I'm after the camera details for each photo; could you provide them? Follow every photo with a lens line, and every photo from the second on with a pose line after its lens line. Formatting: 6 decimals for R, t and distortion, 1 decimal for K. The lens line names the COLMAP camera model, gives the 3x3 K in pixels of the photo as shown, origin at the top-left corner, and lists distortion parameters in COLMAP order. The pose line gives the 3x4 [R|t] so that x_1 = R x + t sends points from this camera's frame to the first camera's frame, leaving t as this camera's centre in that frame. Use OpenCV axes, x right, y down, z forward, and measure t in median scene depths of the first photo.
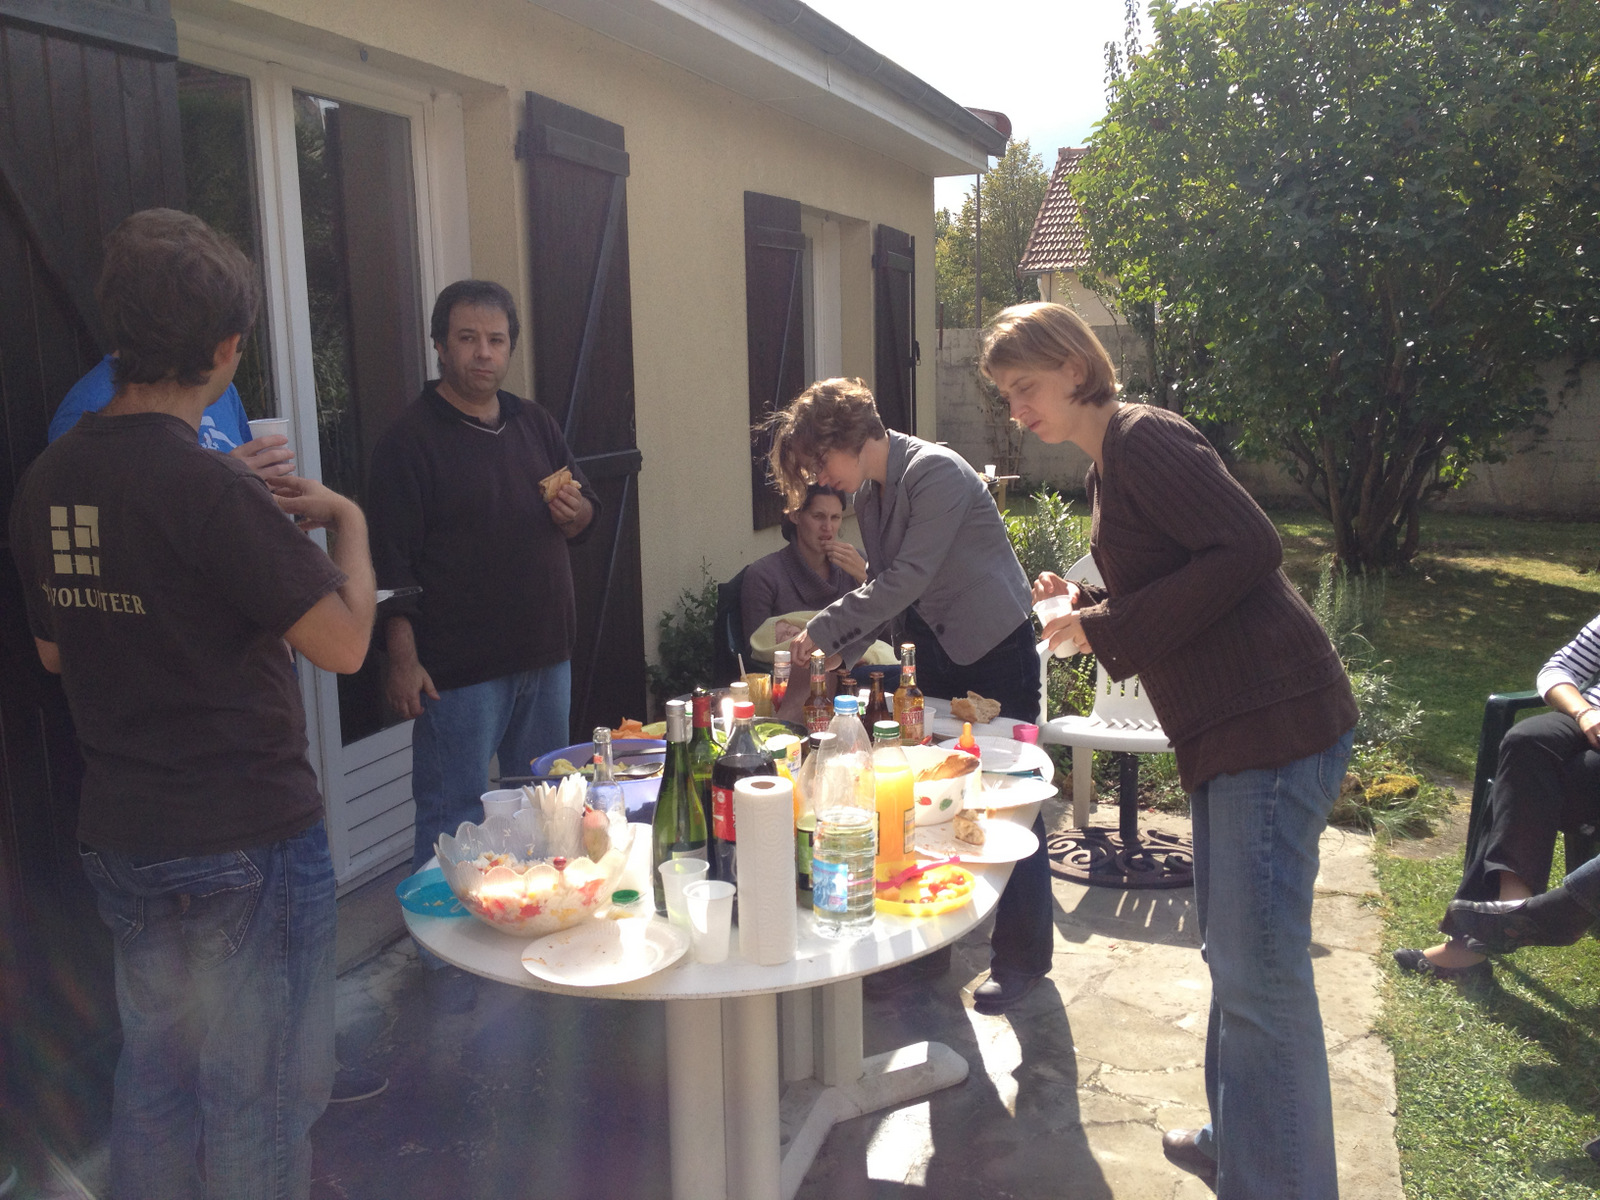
lens RADIAL K [[1484.7, 0, 809.4], [0, 1484.7, 598.3], [0, 0, 1]] dist [0.108821, -0.199974]
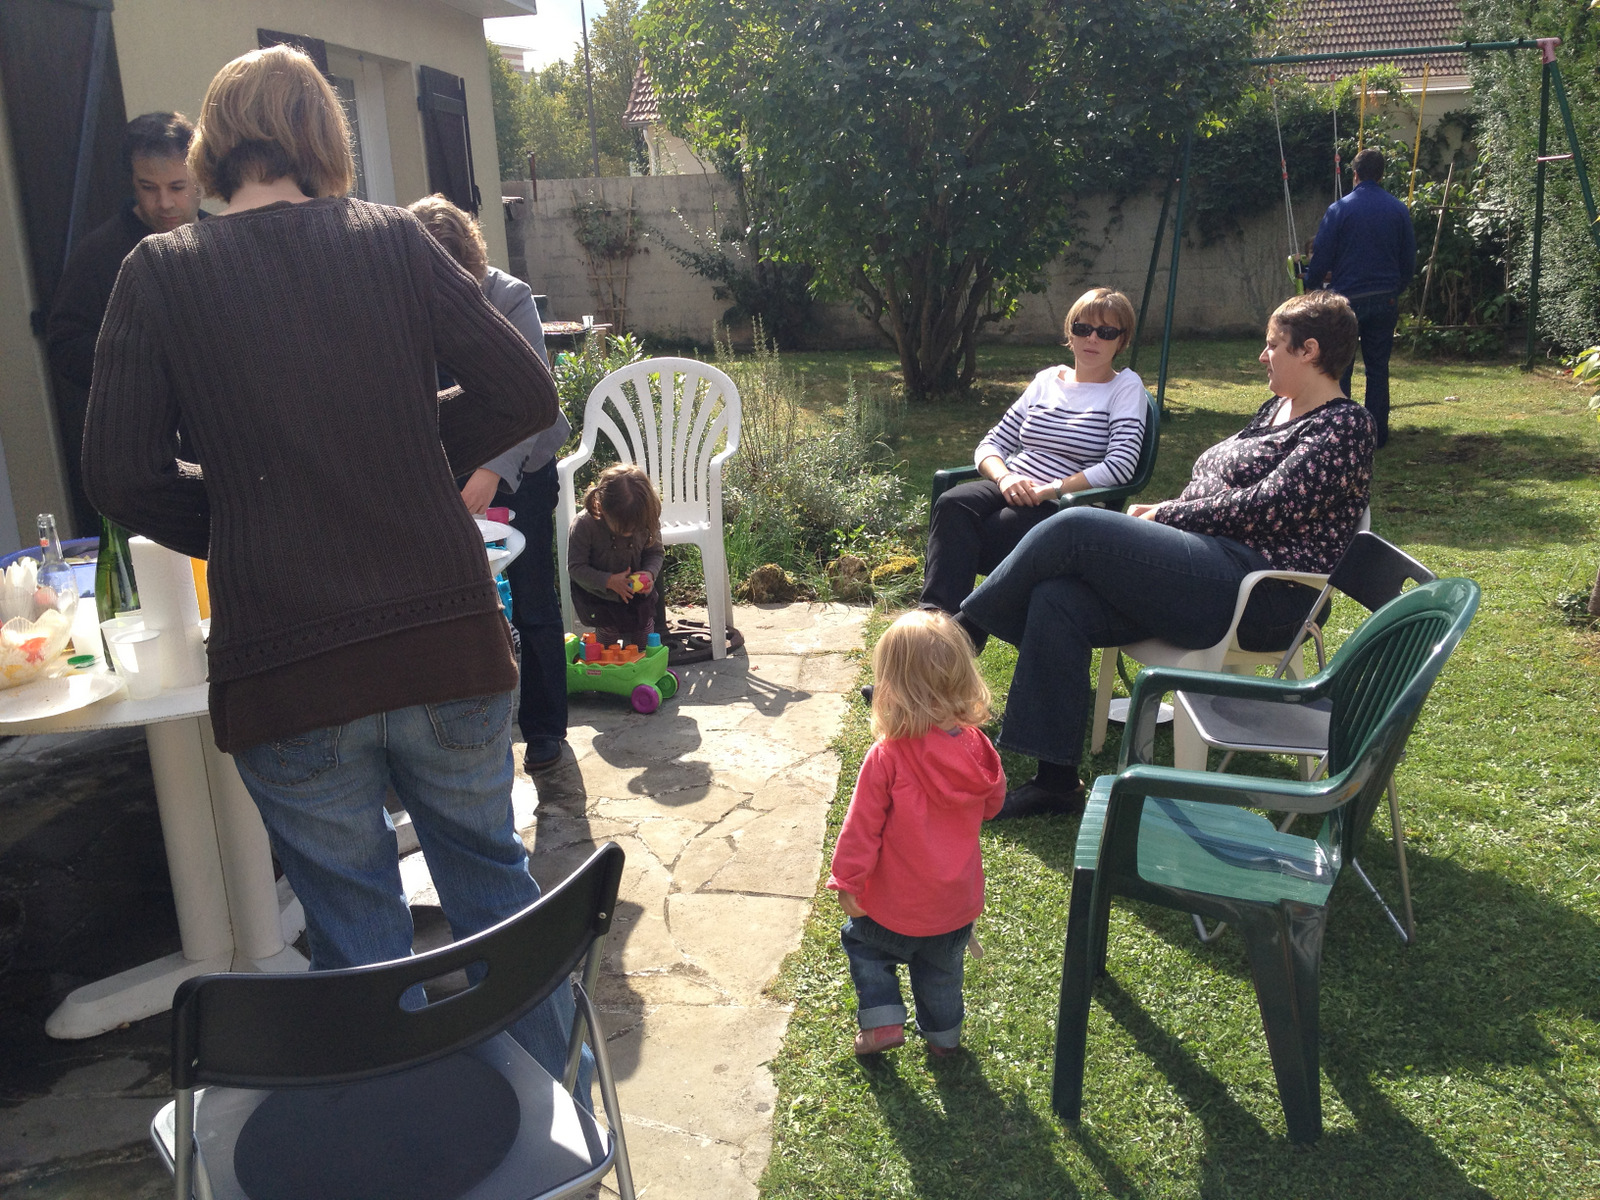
lens RADIAL K [[1485.5, 0, 814.2], [0, 1485.5, 596.9], [0, 0, 1]] dist [0.083188, -0.136788]
pose [[0.970048, -0.086583, 0.226957, 0.086557], [0.065983, 0.993110, 0.096844, 0.043755], [-0.233778, -0.078968, 0.969078, -0.118739]]
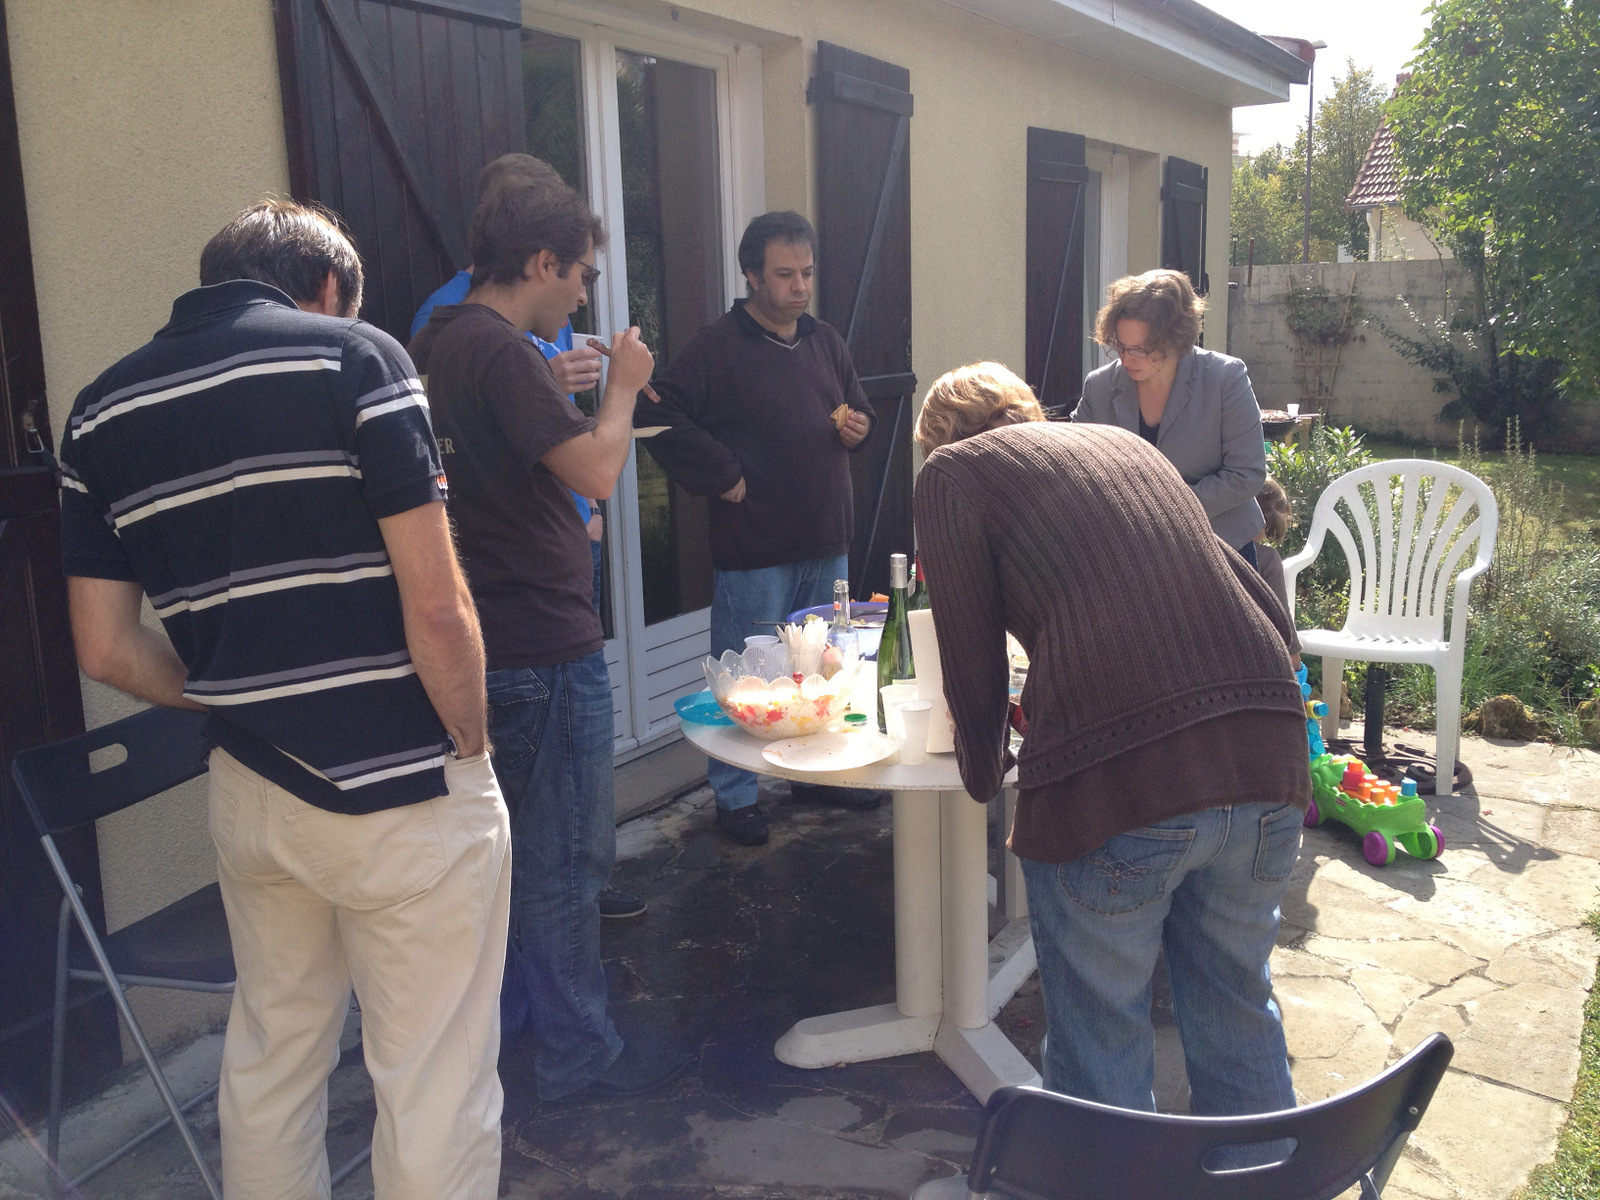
lens RADIAL K [[1485.5, 0, 814.2], [0, 1485.5, 596.9], [0, 0, 1]] dist [0.083188, -0.136788]
pose [[0.979775, 0.032509, -0.197444, 0.042529], [-0.025787, 0.999000, 0.036521, 0.032372], [0.198434, -0.030691, 0.979634, -0.097514]]
